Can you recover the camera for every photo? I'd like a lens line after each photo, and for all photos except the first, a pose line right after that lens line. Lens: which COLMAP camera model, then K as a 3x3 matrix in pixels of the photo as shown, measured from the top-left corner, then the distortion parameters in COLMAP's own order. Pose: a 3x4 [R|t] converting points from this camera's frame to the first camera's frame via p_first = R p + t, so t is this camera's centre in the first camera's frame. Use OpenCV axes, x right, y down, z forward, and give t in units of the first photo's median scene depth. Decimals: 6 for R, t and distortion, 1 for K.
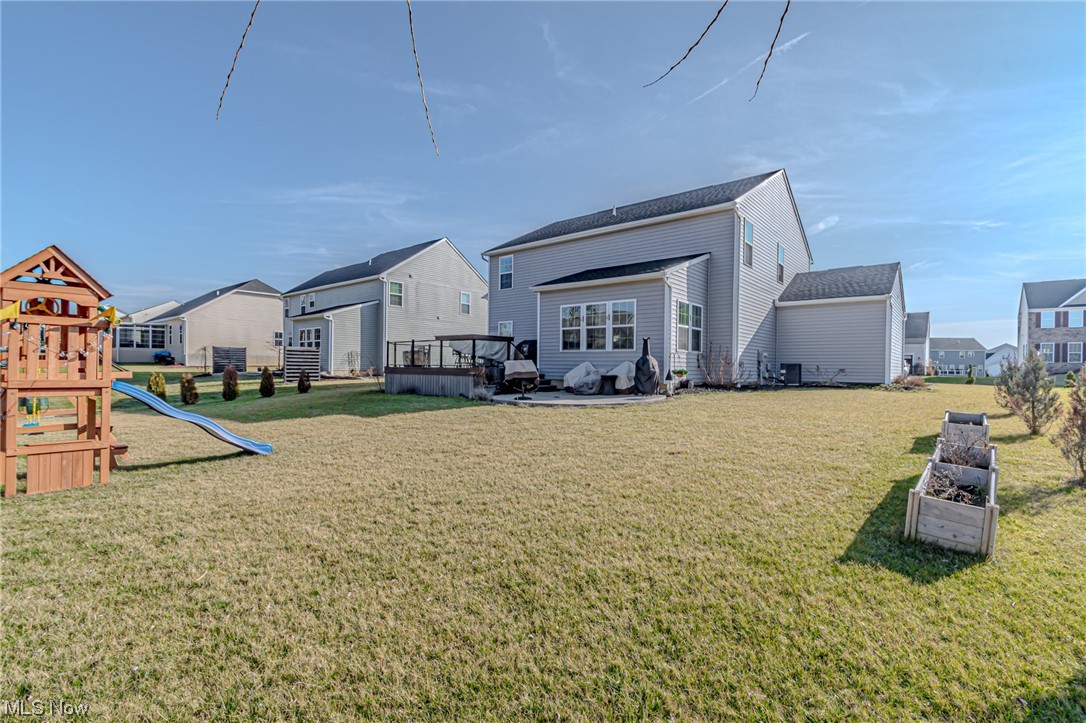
lens RADIAL K [[474.8, 0, 548.2], [0, 474.8, 358.6], [0, 0, 1]] dist [-0.003374, -0.000459]
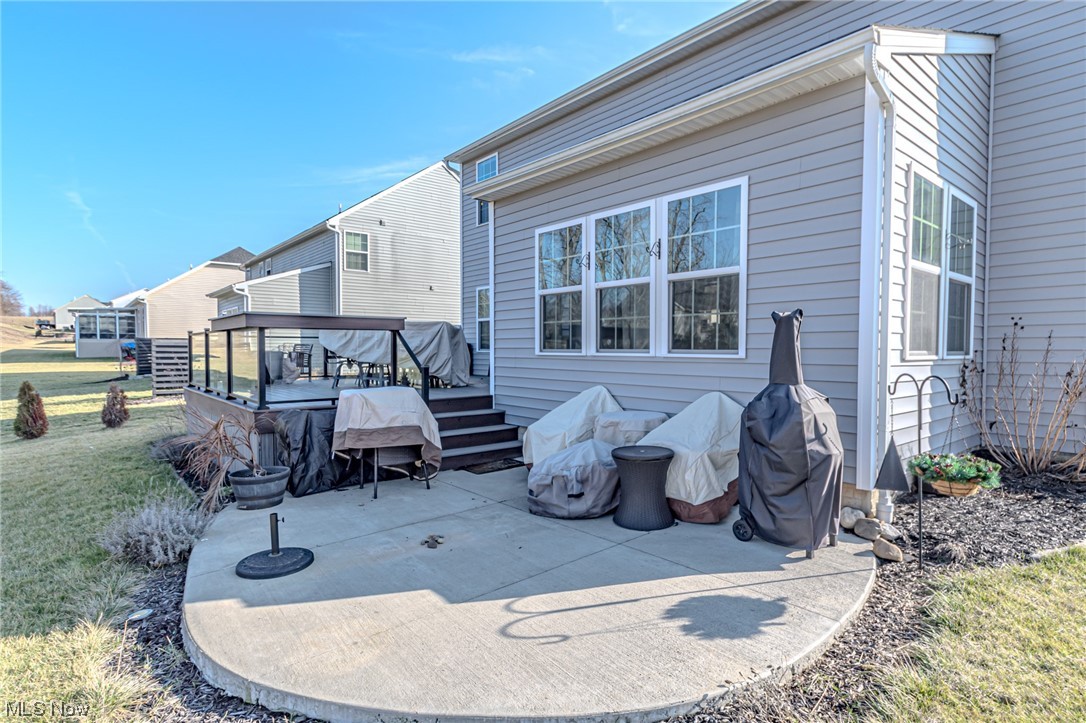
lens RADIAL K [[575.3, 0, 544.8], [0, 575.3, 366.7], [0, 0, 1]] dist [0.003791, 0.001994]
pose [[0.984811, -0.004315, -0.173574, 0.119427], [0.011688, 0.999071, 0.041476, -0.025851], [0.173234, -0.042875, 0.983947, 0.607228]]
